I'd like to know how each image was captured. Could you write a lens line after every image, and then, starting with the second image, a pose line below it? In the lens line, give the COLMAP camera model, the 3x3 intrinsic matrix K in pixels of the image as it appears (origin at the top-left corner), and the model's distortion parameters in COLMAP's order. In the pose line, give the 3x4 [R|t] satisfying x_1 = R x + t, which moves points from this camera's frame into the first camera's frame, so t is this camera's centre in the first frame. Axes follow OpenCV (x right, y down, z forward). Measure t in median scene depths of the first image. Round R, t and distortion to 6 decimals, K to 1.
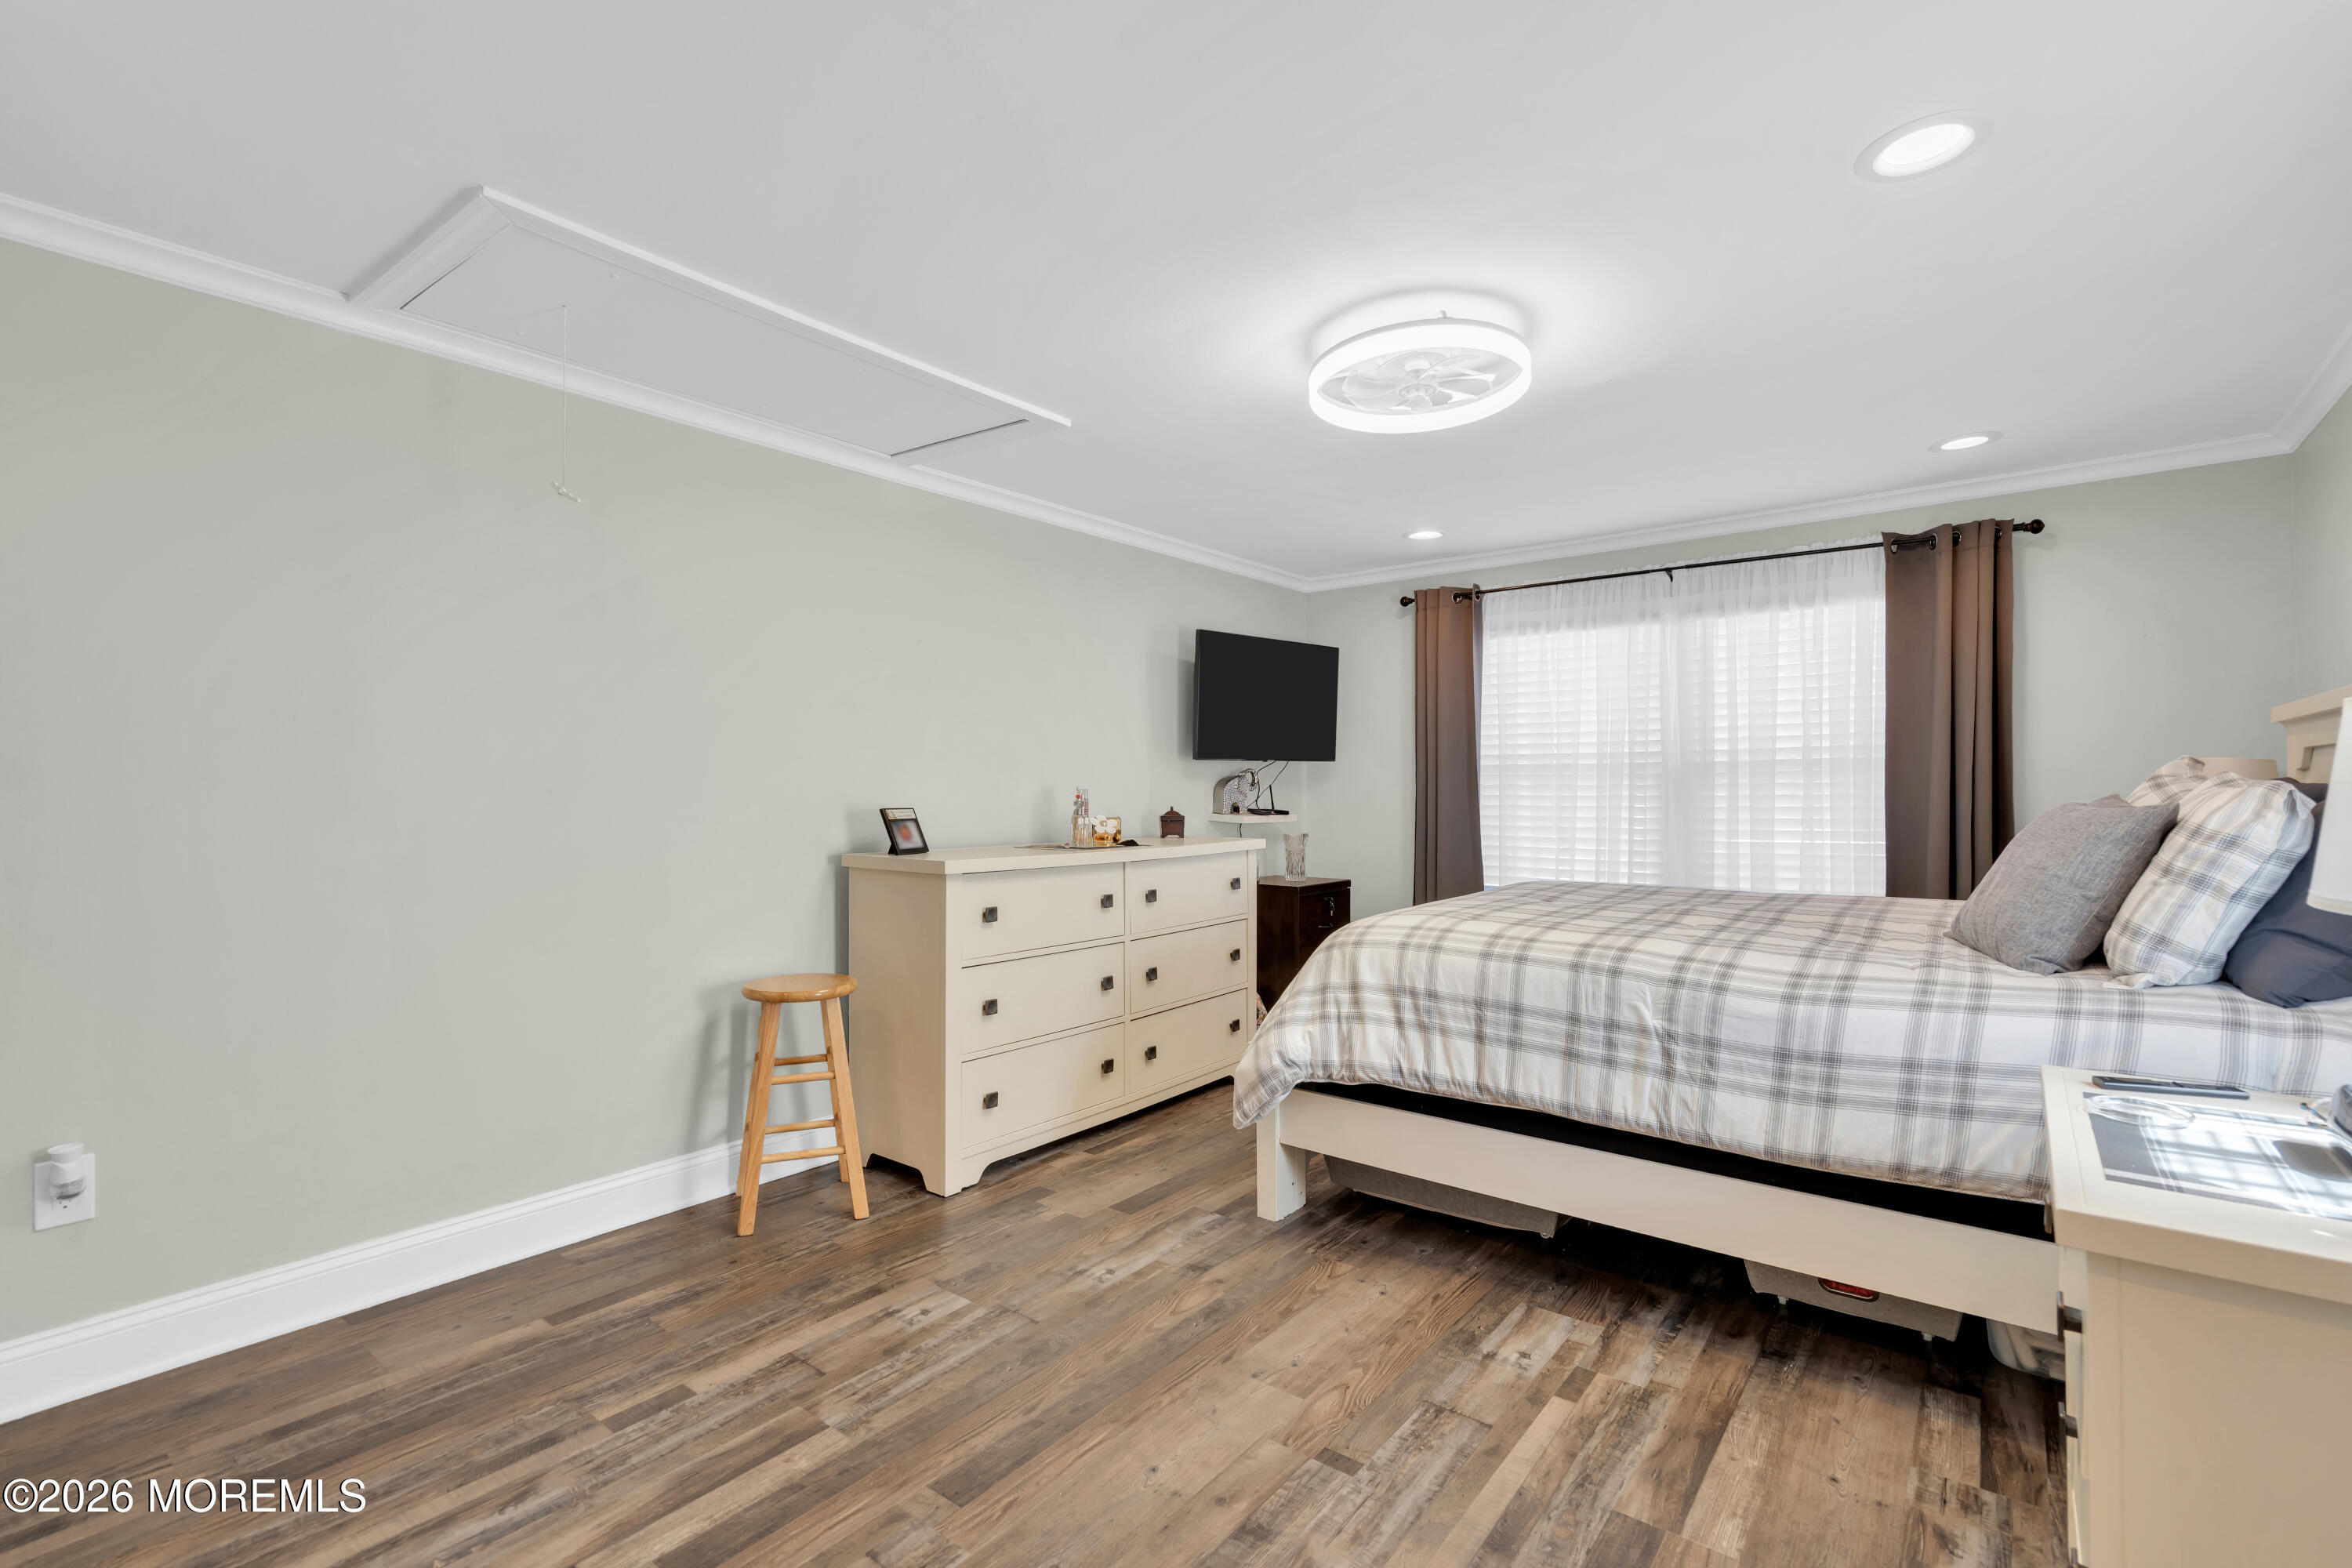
lens RADIAL K [[1069.1, 0, 1162.5], [0, 1069.1, 772.0], [0, 0, 1]] dist [-0.005879, 0.002596]
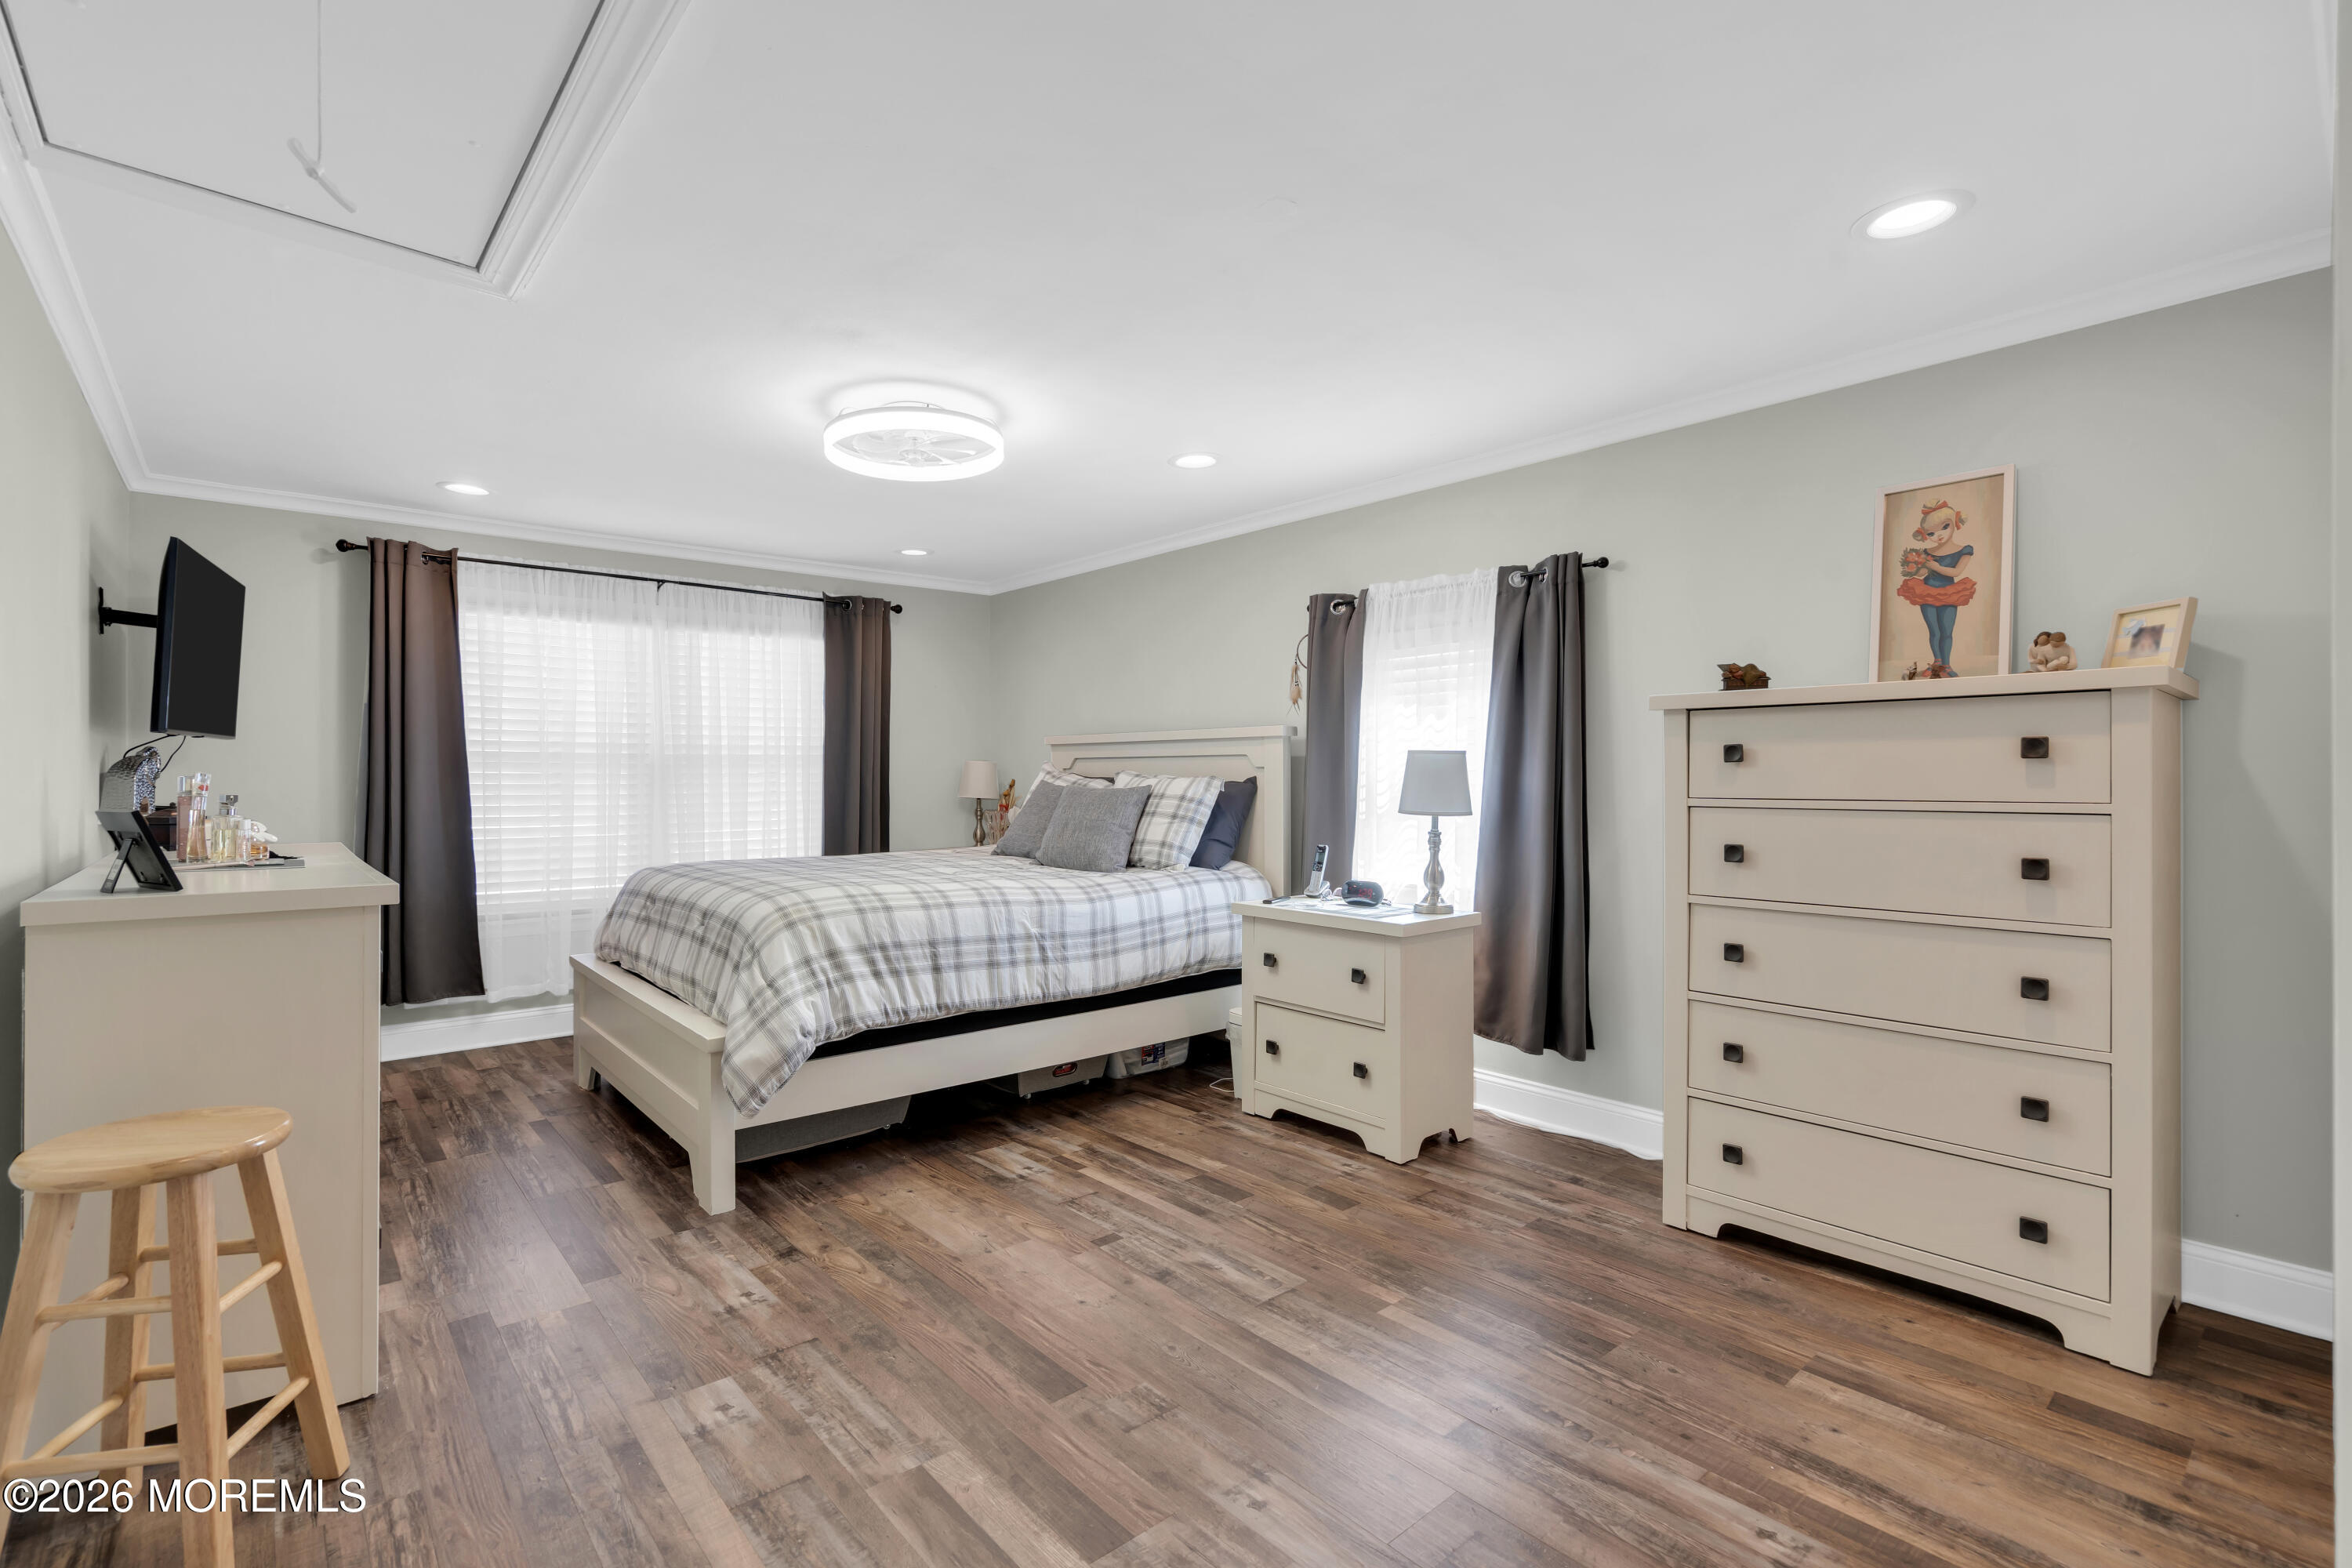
lens RADIAL K [[1069.1, 0, 1161.2], [0, 1069.1, 782.9], [0, 0, 1]] dist [-0.005879, 0.002596]
pose [[0.179060, -0.001091, 0.983838, -0.964336], [-0.016771, 0.999851, 0.004161, 0.013385], [-0.983695, -0.017245, 0.179015, 0.522700]]
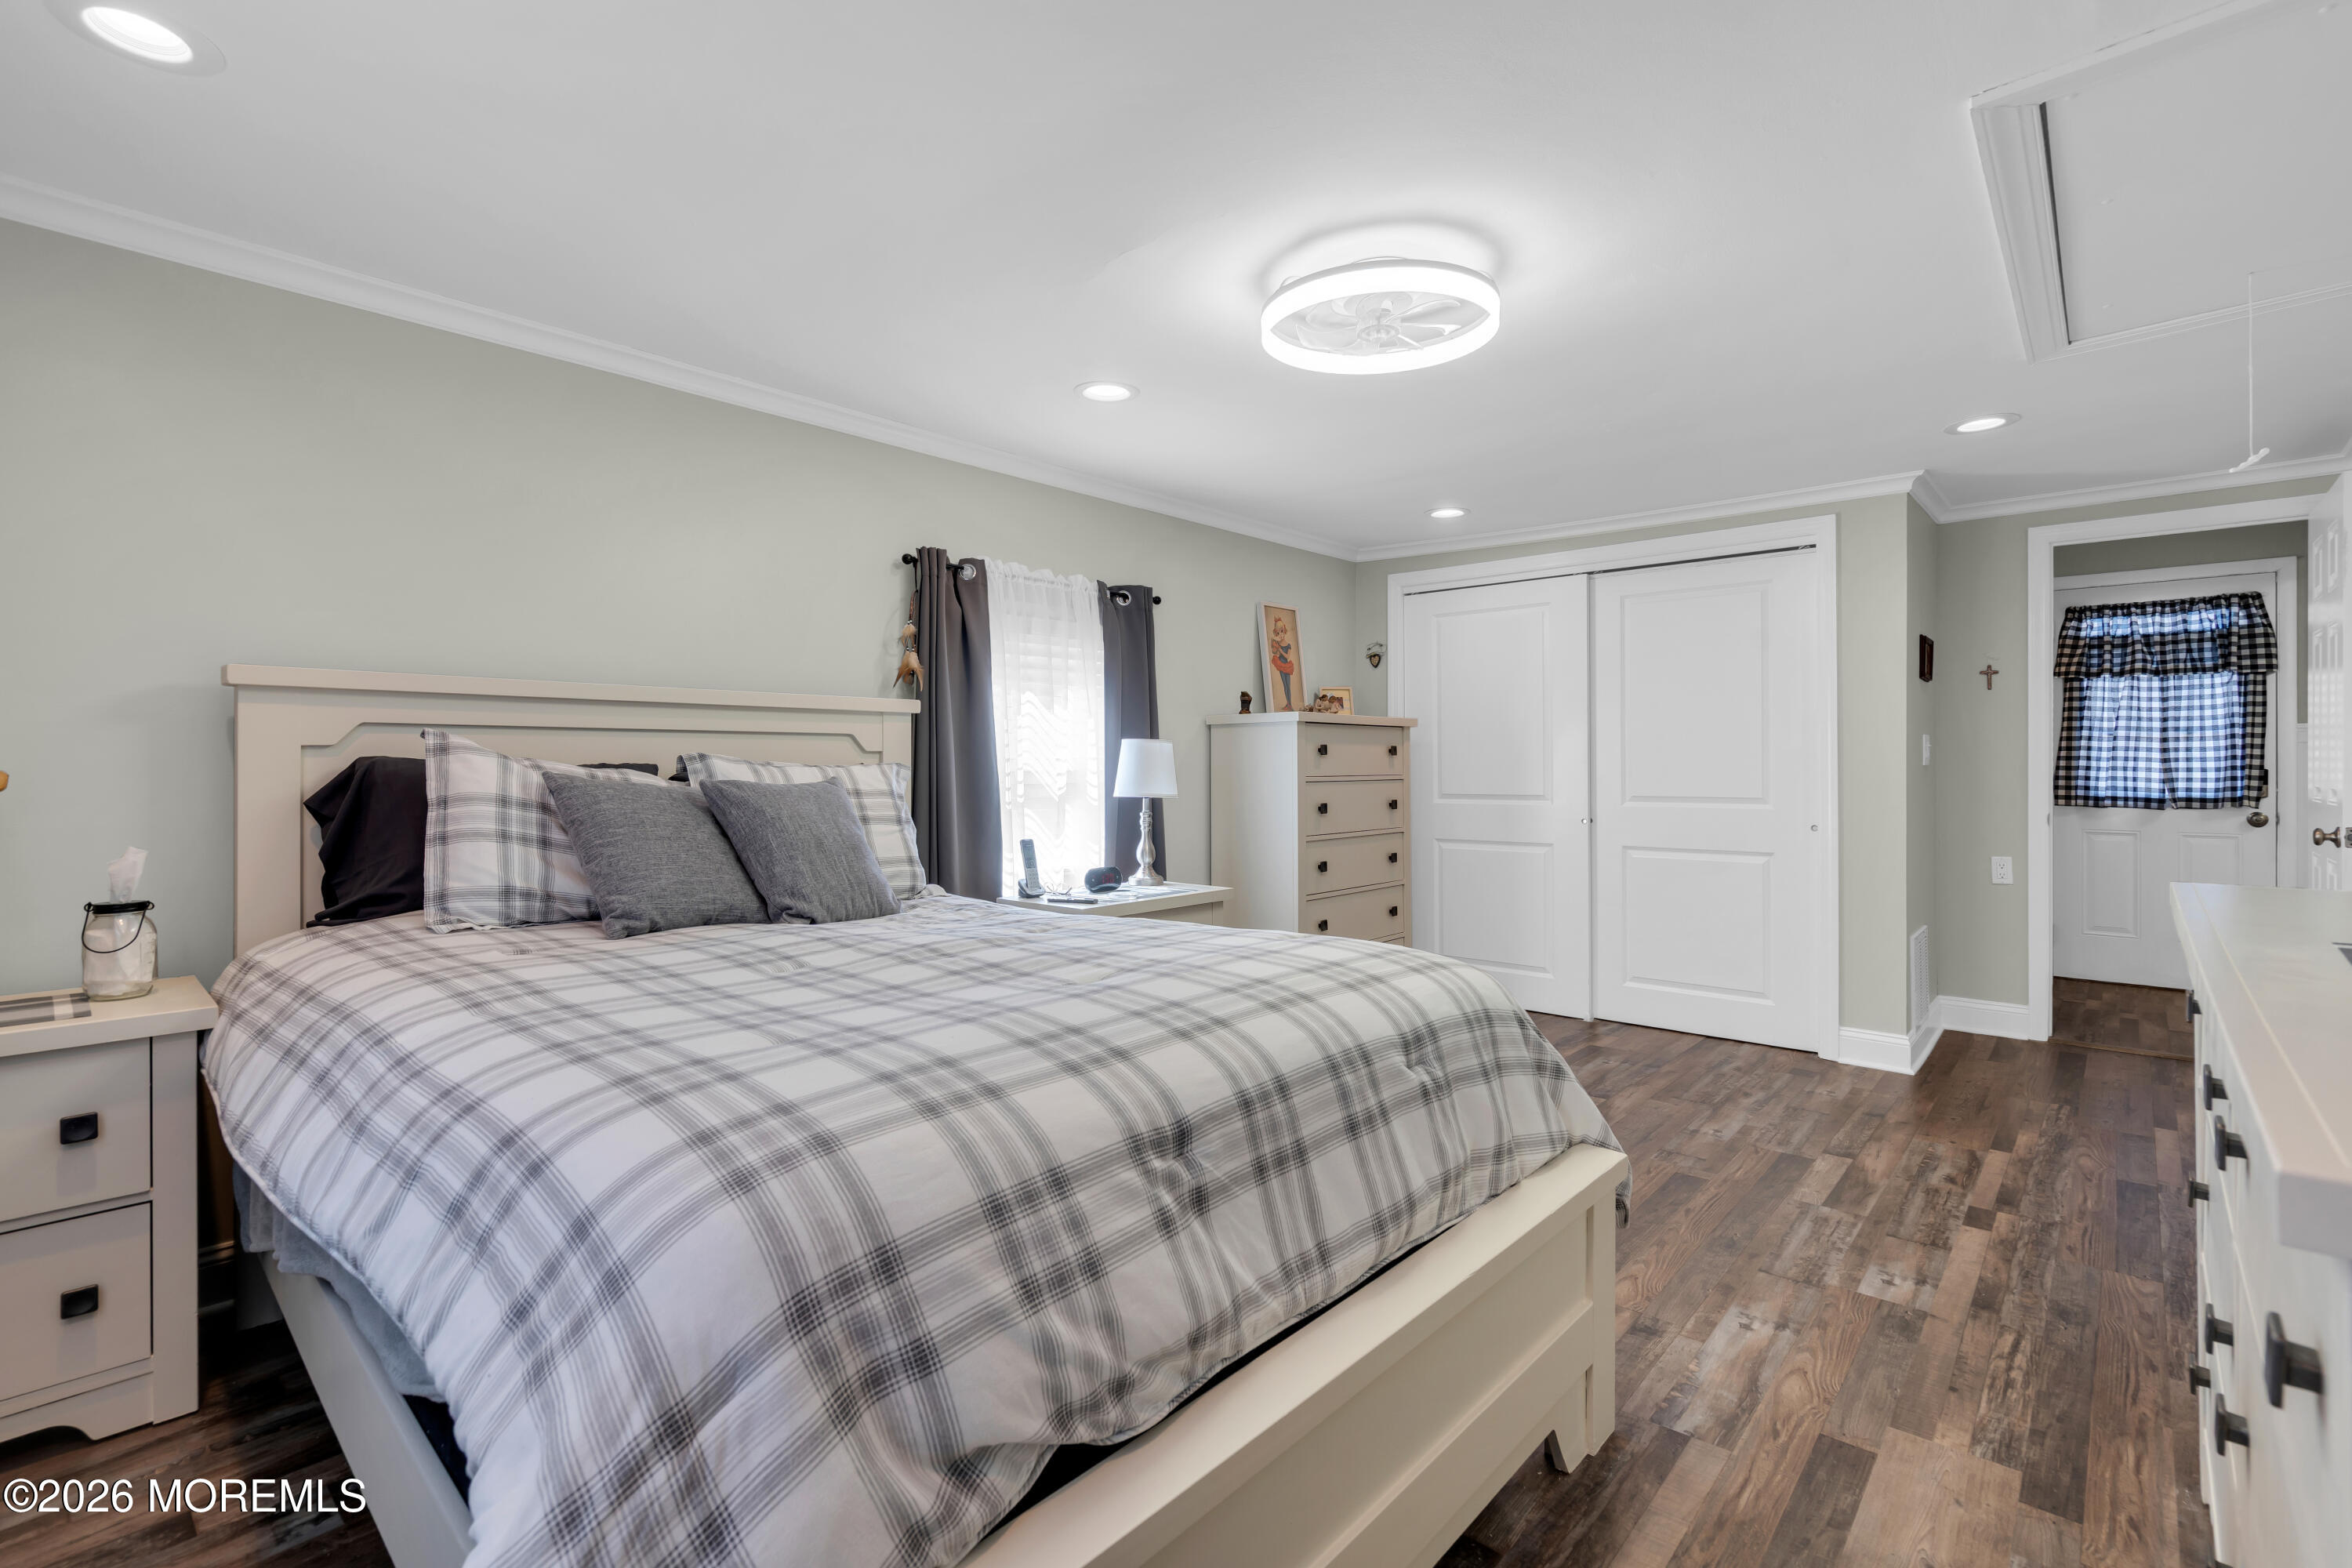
lens RADIAL K [[1025.5, 0, 1161.6], [0, 1025.5, 779.1], [0, 0, 1]] dist [-0.021148, 0.002234]
pose [[-0.996976, 0.005444, 0.077522, 0.377255], [0.005301, 0.999984, -0.002049, 0.032251], [-0.077532, -0.001631, -0.996989, 1.978798]]
